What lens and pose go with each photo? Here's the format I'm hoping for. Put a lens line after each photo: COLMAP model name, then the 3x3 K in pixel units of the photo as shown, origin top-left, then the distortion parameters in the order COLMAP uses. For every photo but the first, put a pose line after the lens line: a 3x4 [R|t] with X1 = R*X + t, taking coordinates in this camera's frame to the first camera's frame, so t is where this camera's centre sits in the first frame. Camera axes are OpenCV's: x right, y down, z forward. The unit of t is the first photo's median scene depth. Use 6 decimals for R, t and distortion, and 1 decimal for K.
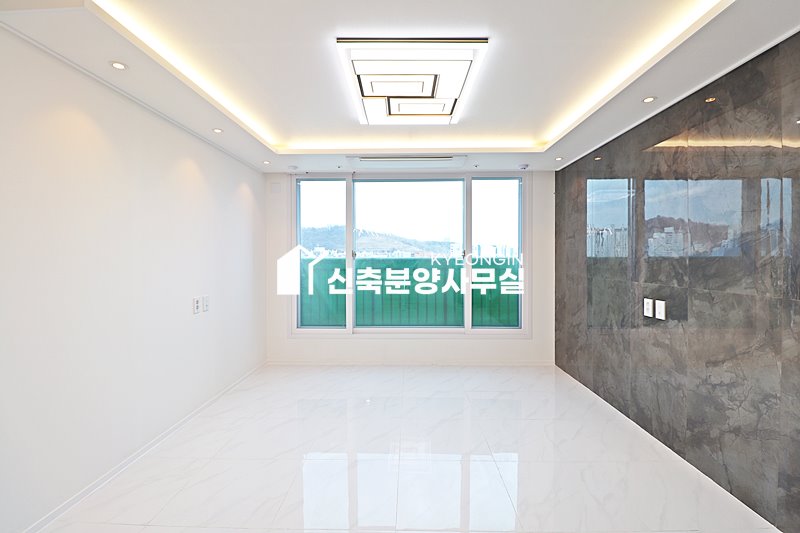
lens RADIAL K [[373.8, 0, 404.5], [0, 373.8, 261.8], [0, 0, 1]] dist [-0.004556, -0.009808]
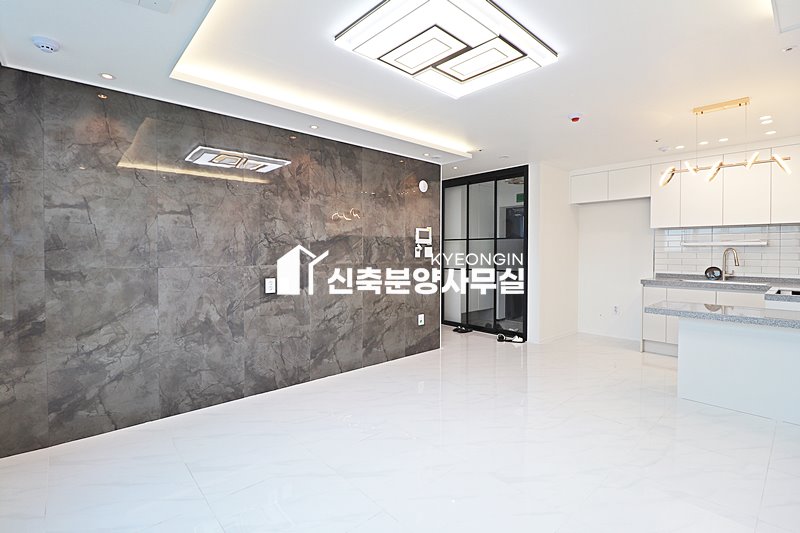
lens RADIAL K [[373.8, 0, 401.9], [0, 373.8, 258.2], [0, 0, 1]] dist [-0.004556, -0.009808]
pose [[-0.682753, -0.012363, 0.730544, -0.400315], [0.008868, 0.999643, 0.025206, 0.007986], [-0.730595, 0.023688, -0.682400, 1.211758]]
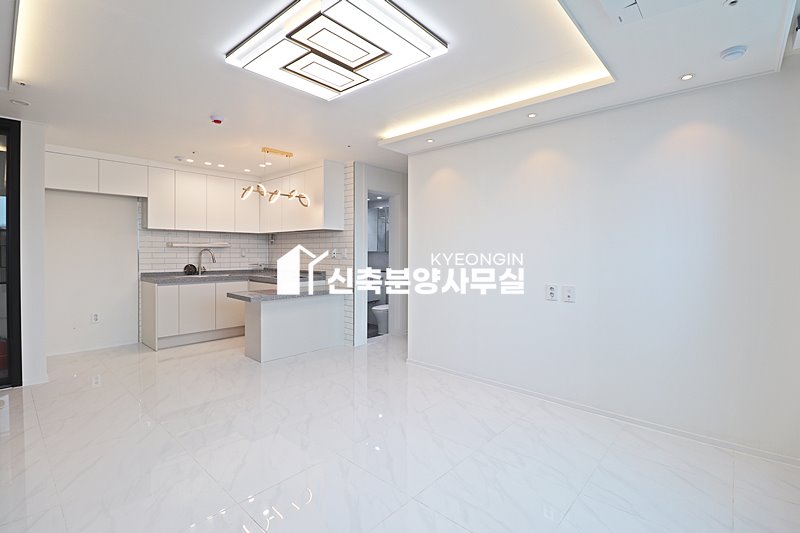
lens RADIAL K [[373.8, 0, 396.8], [0, 373.8, 259.6], [0, 0, 1]] dist [-0.004556, -0.009808]
pose [[-0.664334, 0.011815, -0.747343, 0.420427], [-0.011856, 0.999583, 0.026341, 0.008356], [0.747342, 0.026360, -0.663916, 1.228786]]
